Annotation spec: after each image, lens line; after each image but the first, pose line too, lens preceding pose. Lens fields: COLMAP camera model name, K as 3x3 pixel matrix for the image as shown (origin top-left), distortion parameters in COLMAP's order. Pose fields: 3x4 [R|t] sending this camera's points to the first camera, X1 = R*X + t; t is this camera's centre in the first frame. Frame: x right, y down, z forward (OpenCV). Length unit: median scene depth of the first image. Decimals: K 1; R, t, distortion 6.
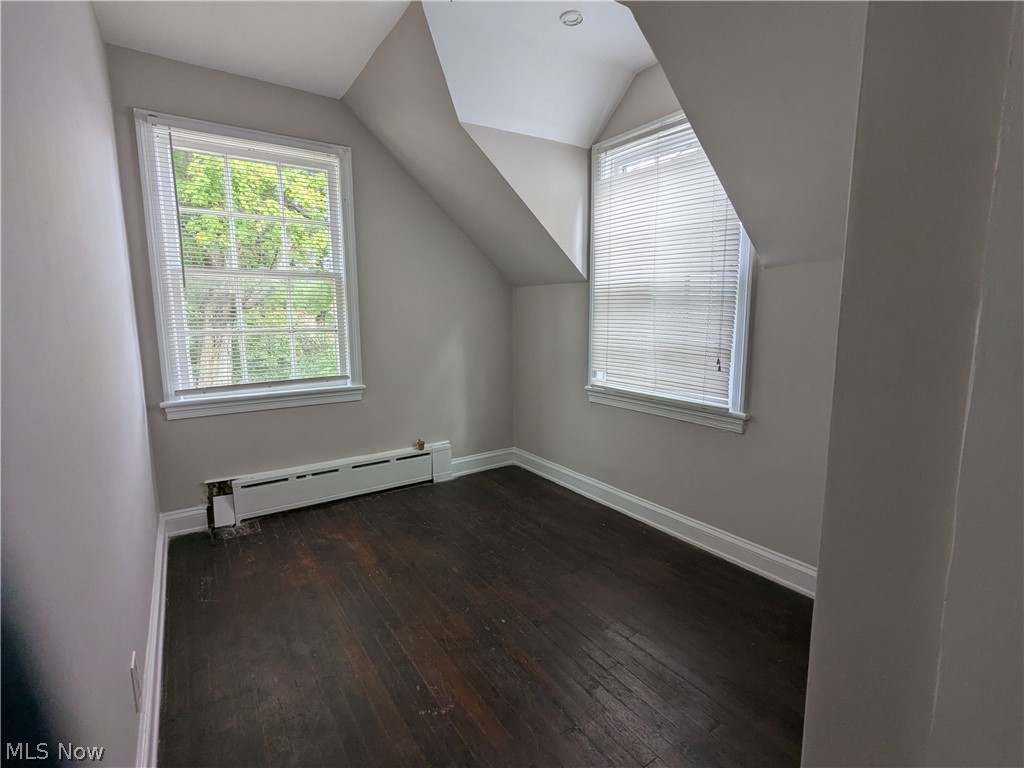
lens RADIAL K [[479.4, 0, 512.0], [0, 479.4, 384.0], [0, 0, 1]] dist [0.000699, -0.000923]
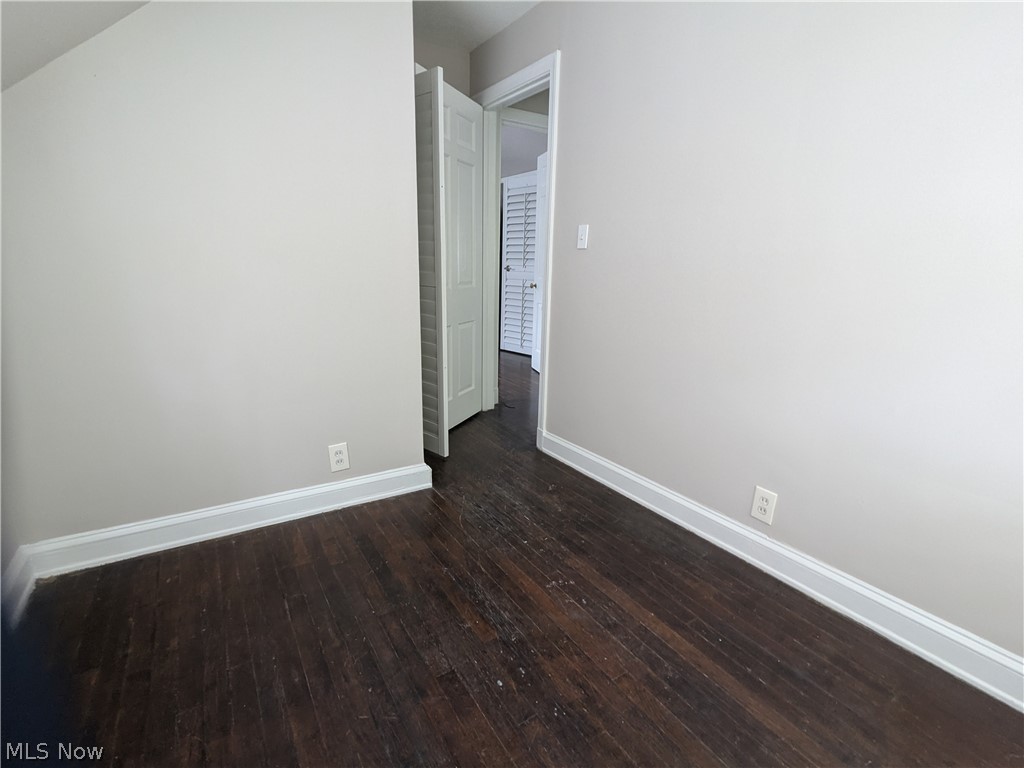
lens RADIAL K [[479.4, 0, 512.0], [0, 479.4, 384.0], [0, 0, 1]] dist [0.000699, -0.000923]
pose [[-0.999590, -0.022759, 0.017349, -0.031497], [-0.014334, 0.922892, 0.384793, -0.140297], [-0.024769, 0.384386, -0.922840, 1.219067]]
